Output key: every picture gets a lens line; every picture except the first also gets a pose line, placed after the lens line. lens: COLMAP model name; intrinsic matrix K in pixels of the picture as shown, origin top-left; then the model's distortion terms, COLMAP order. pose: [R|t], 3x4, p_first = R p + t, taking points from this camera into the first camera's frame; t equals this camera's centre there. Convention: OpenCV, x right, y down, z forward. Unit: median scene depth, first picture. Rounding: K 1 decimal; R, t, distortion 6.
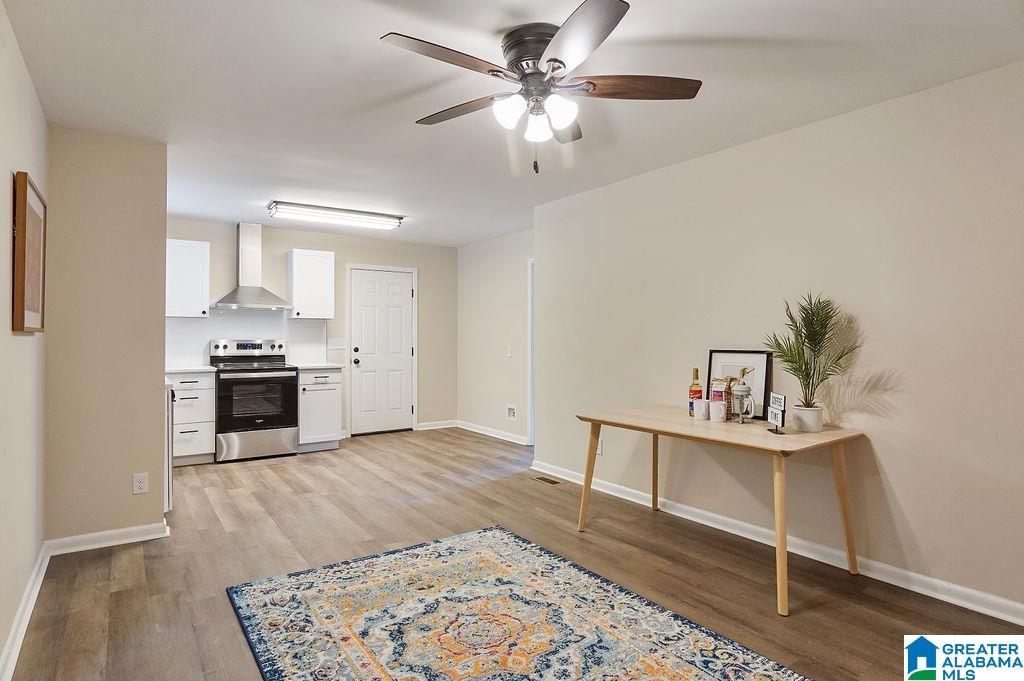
lens RADIAL K [[556.7, 0, 512.0], [0, 556.7, 340.5], [0, 0, 1]] dist [-0.025130, 0.000535]
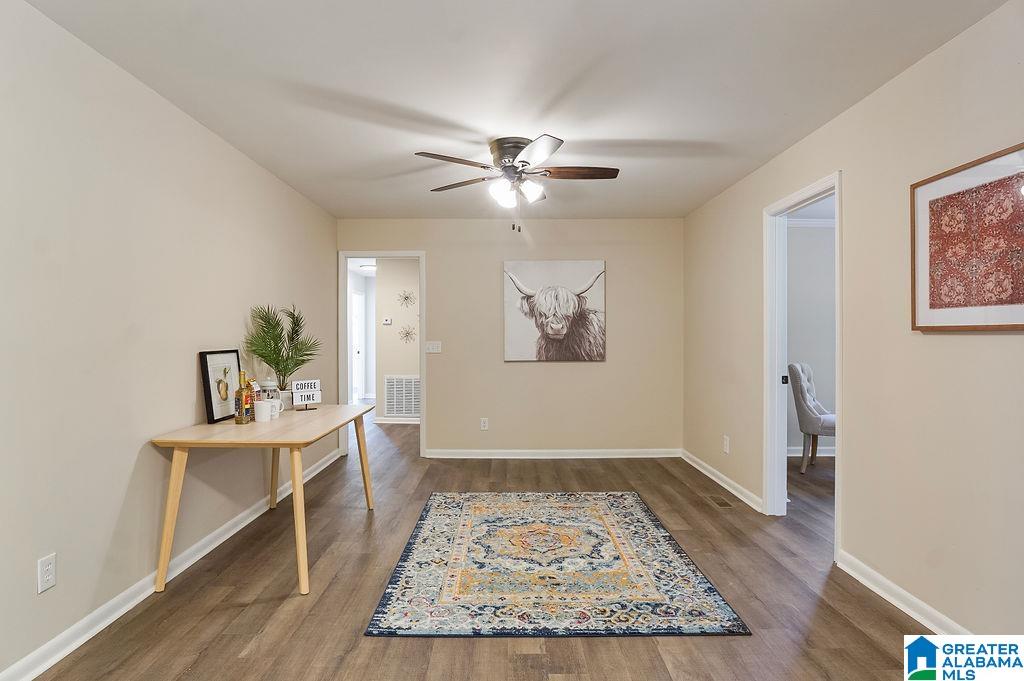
lens RADIAL K [[543.7, 0, 512.0], [0, 543.7, 340.5], [0, 0, 1]] dist [-0.027501, 0.000053]
pose [[-0.818253, -0.004167, 0.574843, -0.685531], [0.004302, 0.999901, 0.013372, -0.012224], [-0.574842, 0.013415, -0.818155, 1.869067]]
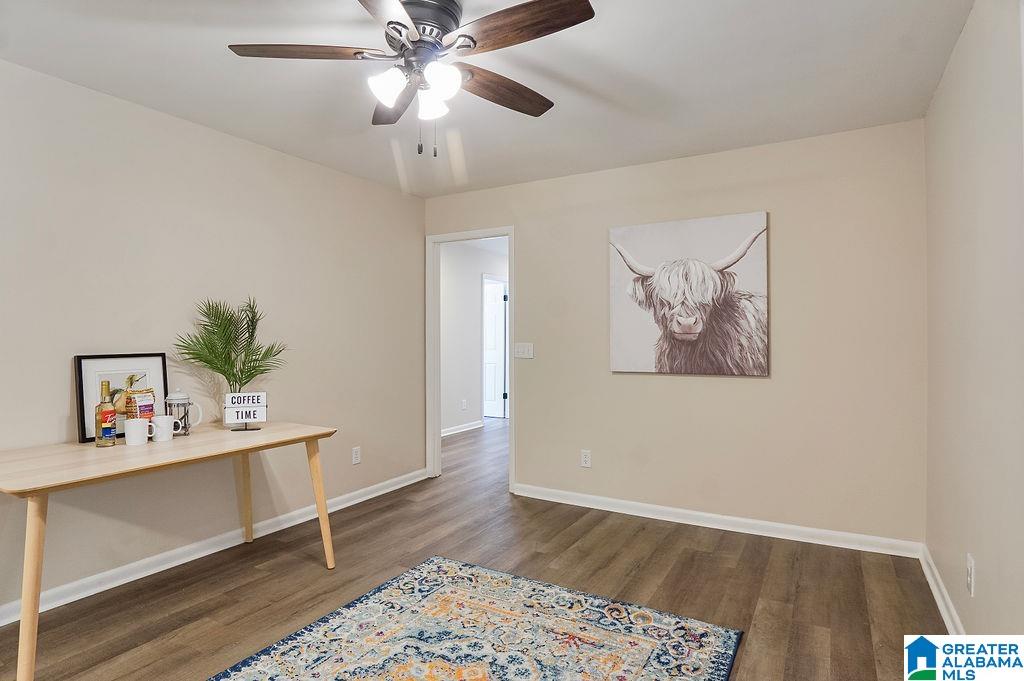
lens RADIAL K [[543.7, 0, 512.0], [0, 543.7, 340.5], [0, 0, 1]] dist [-0.027501, 0.000053]
pose [[-0.414818, -0.005371, 0.909889, -0.675180], [0.008824, 0.999912, 0.009926, -0.006065], [-0.909862, 0.012147, -0.414734, 1.023626]]
